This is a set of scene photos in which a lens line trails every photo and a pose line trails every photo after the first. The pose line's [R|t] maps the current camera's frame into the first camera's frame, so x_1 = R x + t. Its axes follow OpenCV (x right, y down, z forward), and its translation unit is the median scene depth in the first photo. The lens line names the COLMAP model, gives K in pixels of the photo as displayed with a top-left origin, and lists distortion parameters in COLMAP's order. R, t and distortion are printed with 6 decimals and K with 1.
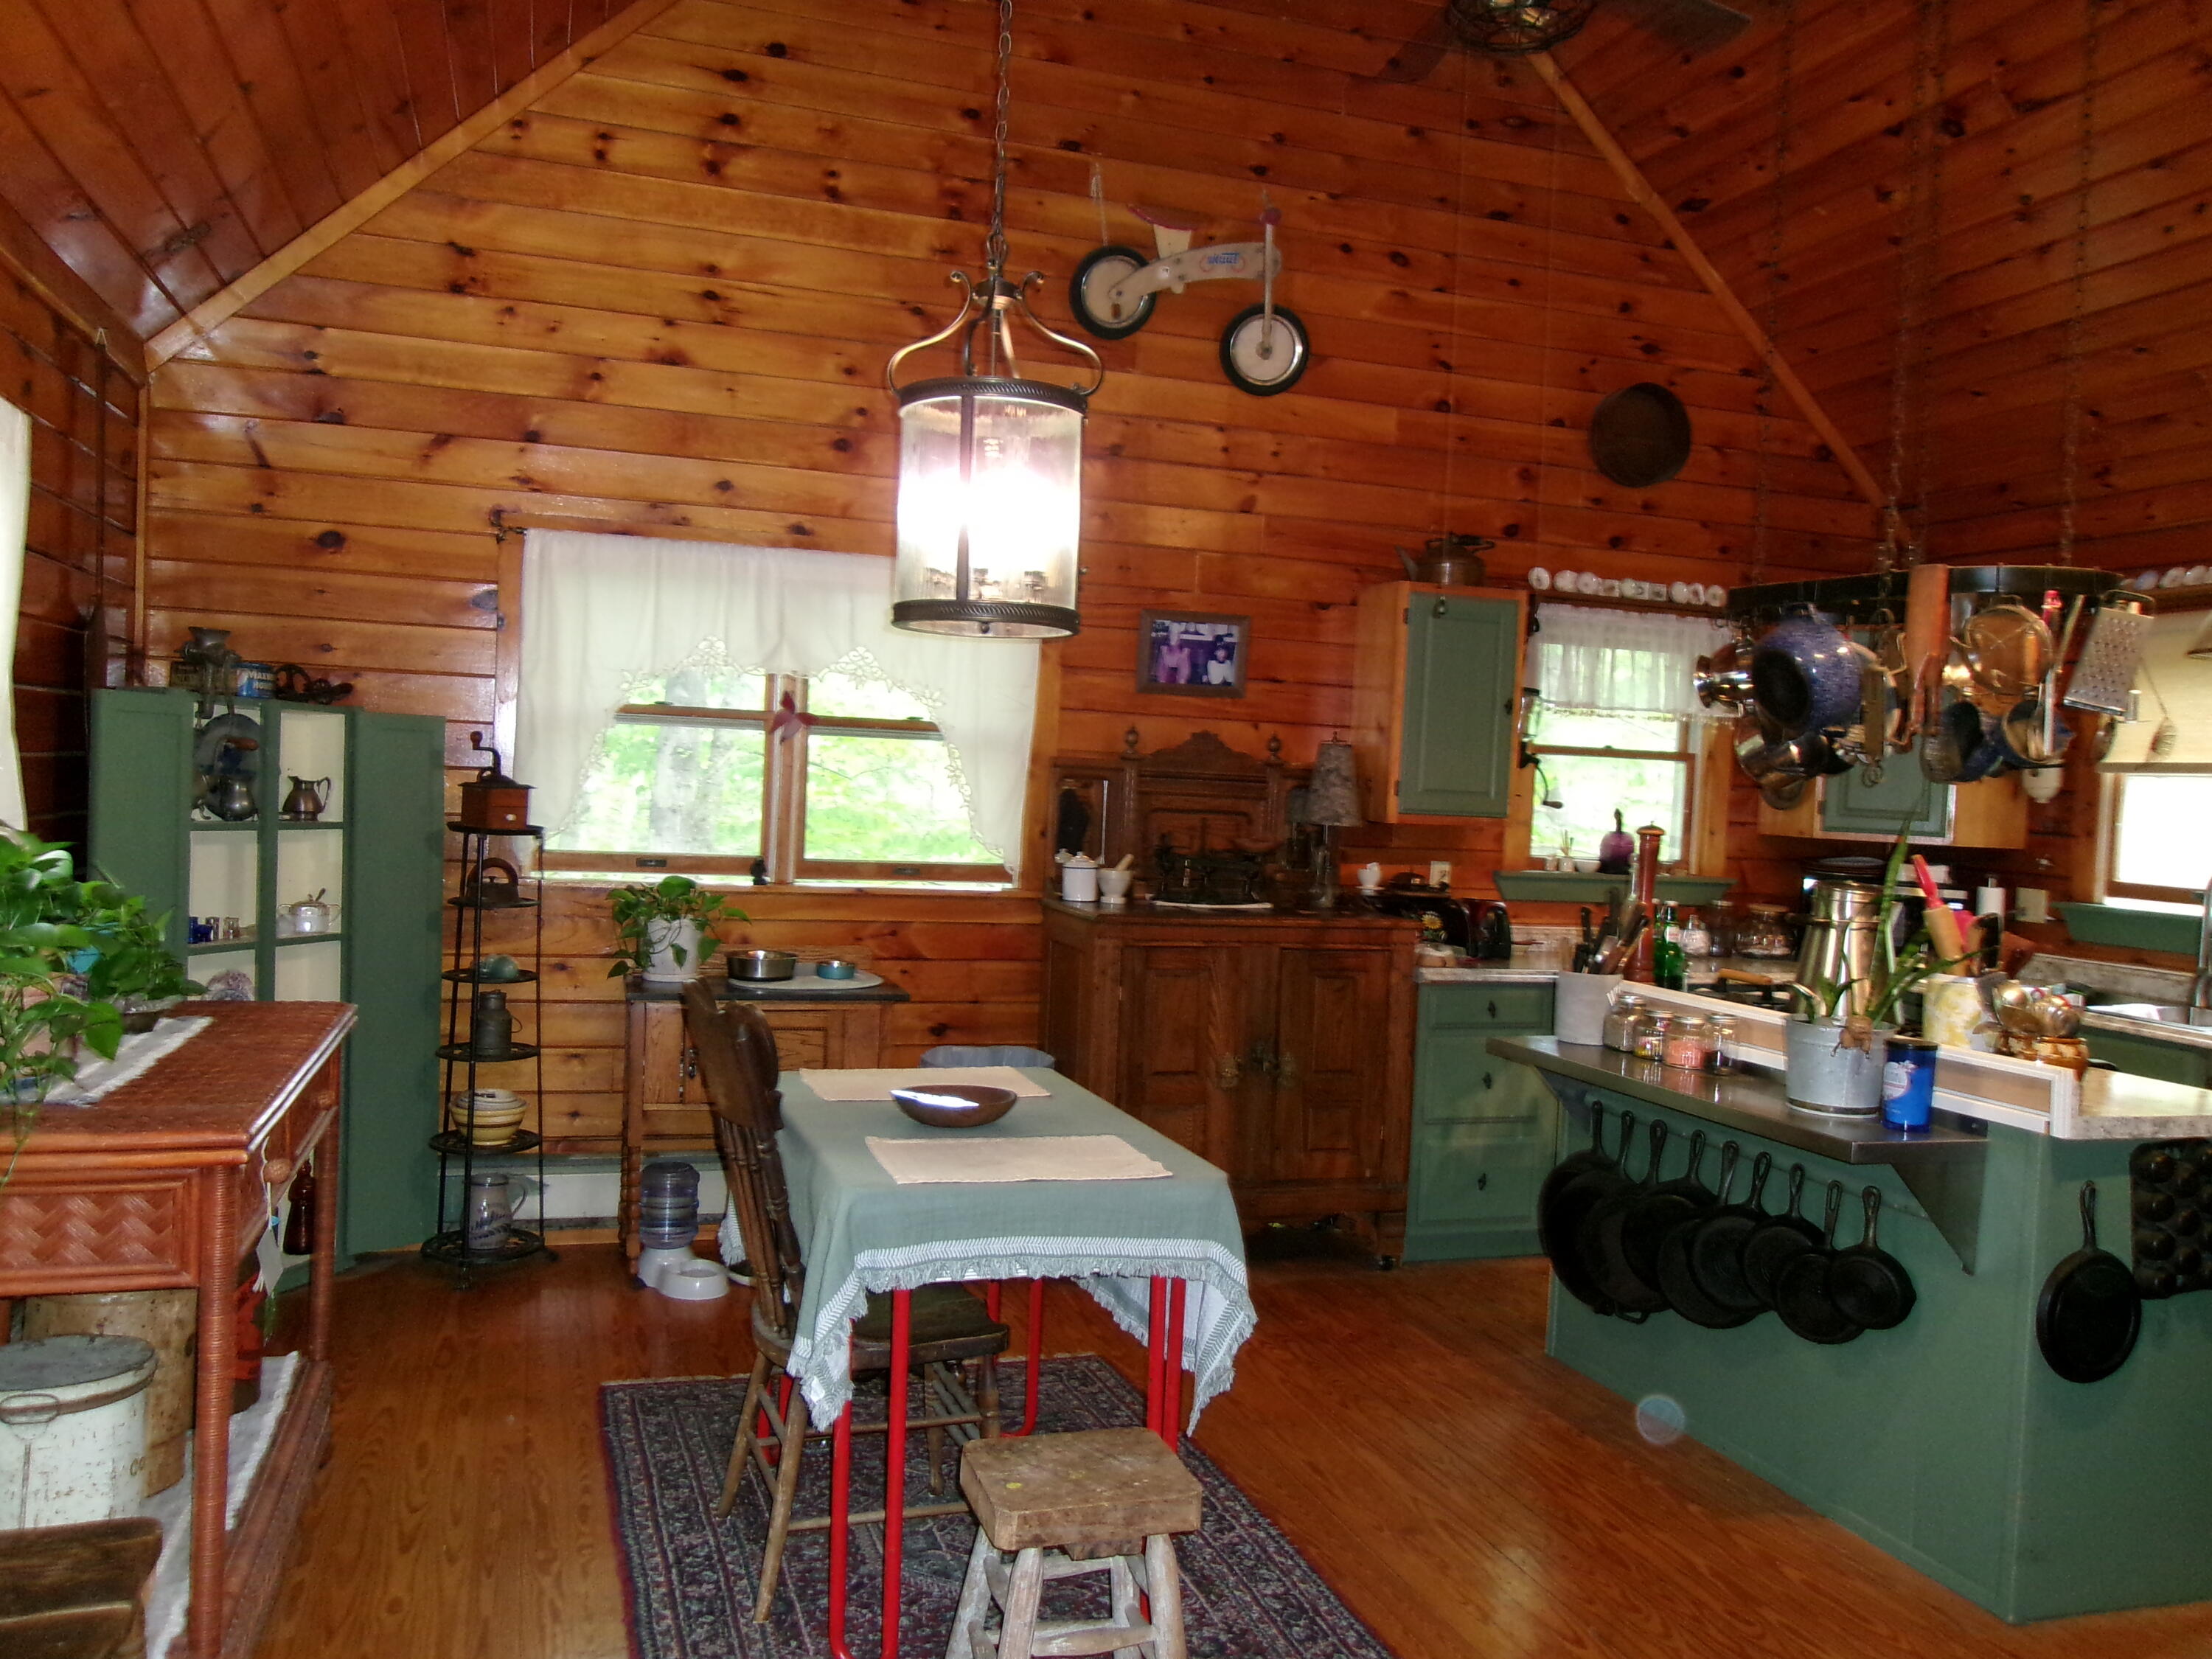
lens RADIAL K [[1719.6, 0, 1115.6], [0, 1719.6, 828.3], [0, 0, 1]] dist [-0.036216, 0.065988]
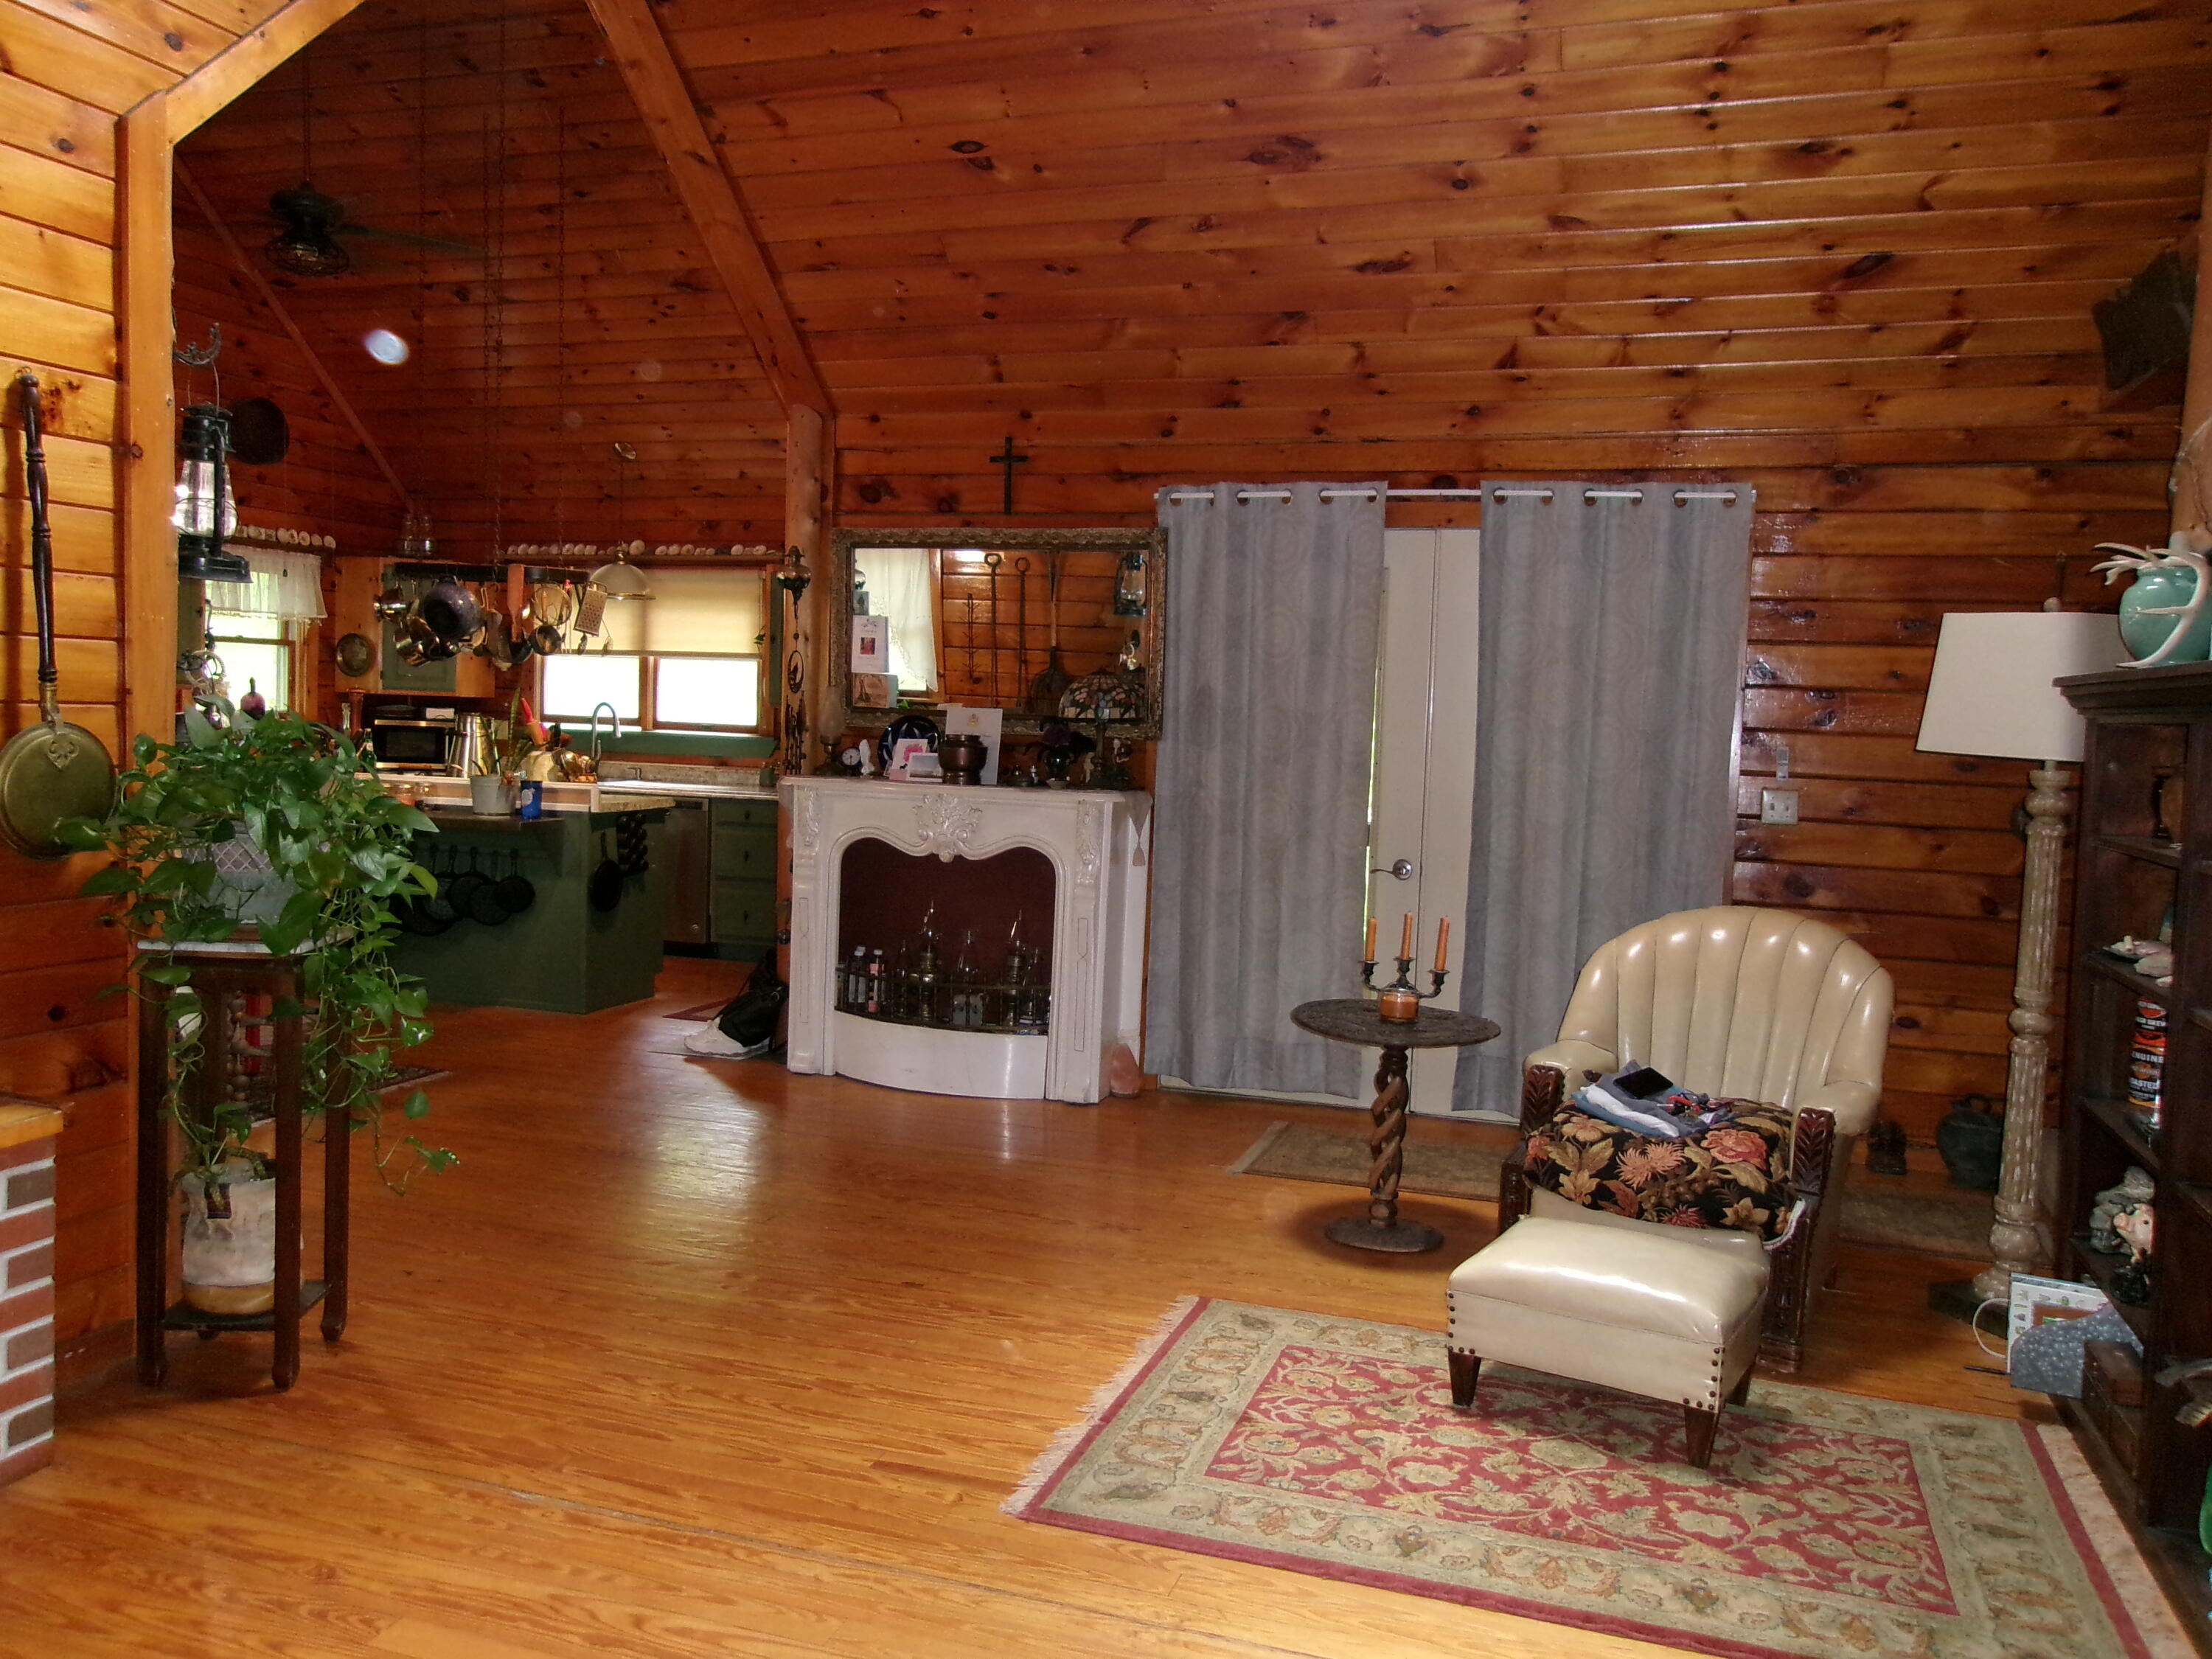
lens RADIAL K [[1719.6, 0, 1102.5], [0, 1719.6, 816.6], [0, 0, 1]] dist [-0.036216, 0.065988]
pose [[0.594435, -0.077651, 0.800386, -0.582805], [0.017445, 0.996338, 0.083706, -0.002833], [-0.803954, -0.035795, 0.593613, -0.617056]]
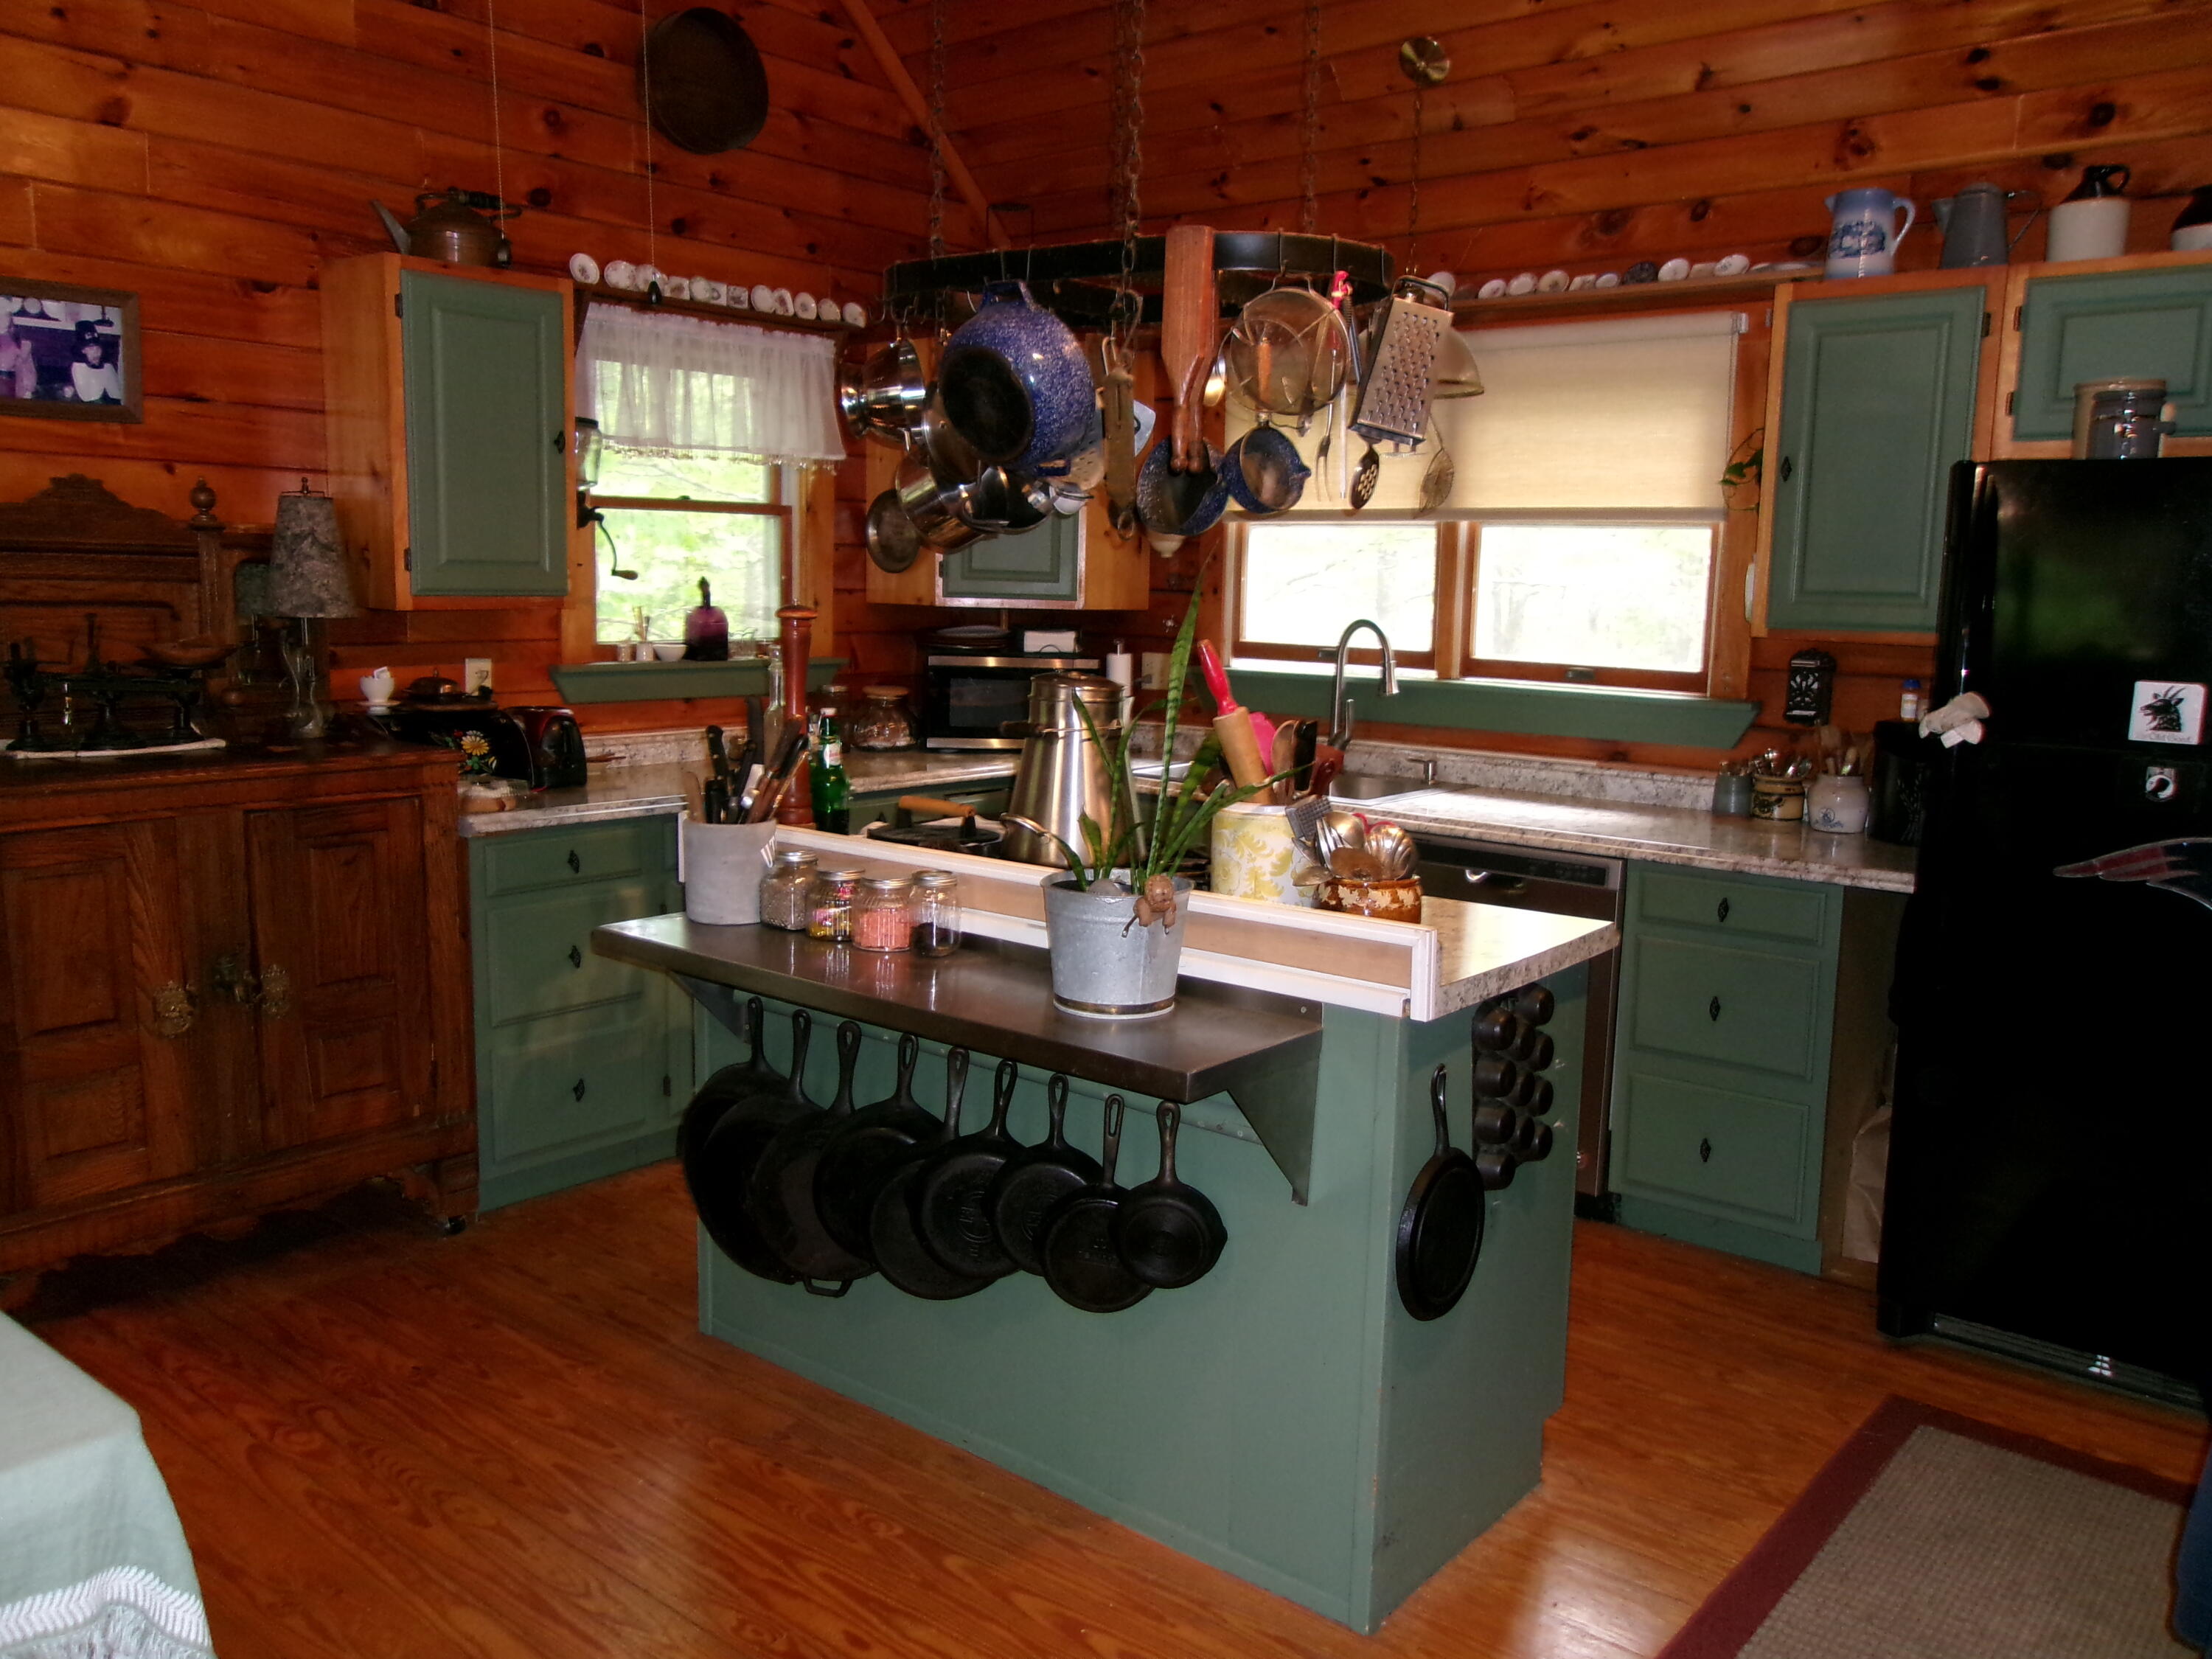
lens RADIAL K [[1719.6, 0, 1114.0], [0, 1719.6, 819.8], [0, 0, 1]] dist [-0.036216, 0.065988]
pose [[0.846930, -0.103665, 0.521501, 0.036103], [0.032949, 0.989157, 0.143118, -0.009588], [-0.530683, -0.104028, 0.841162, 0.273108]]
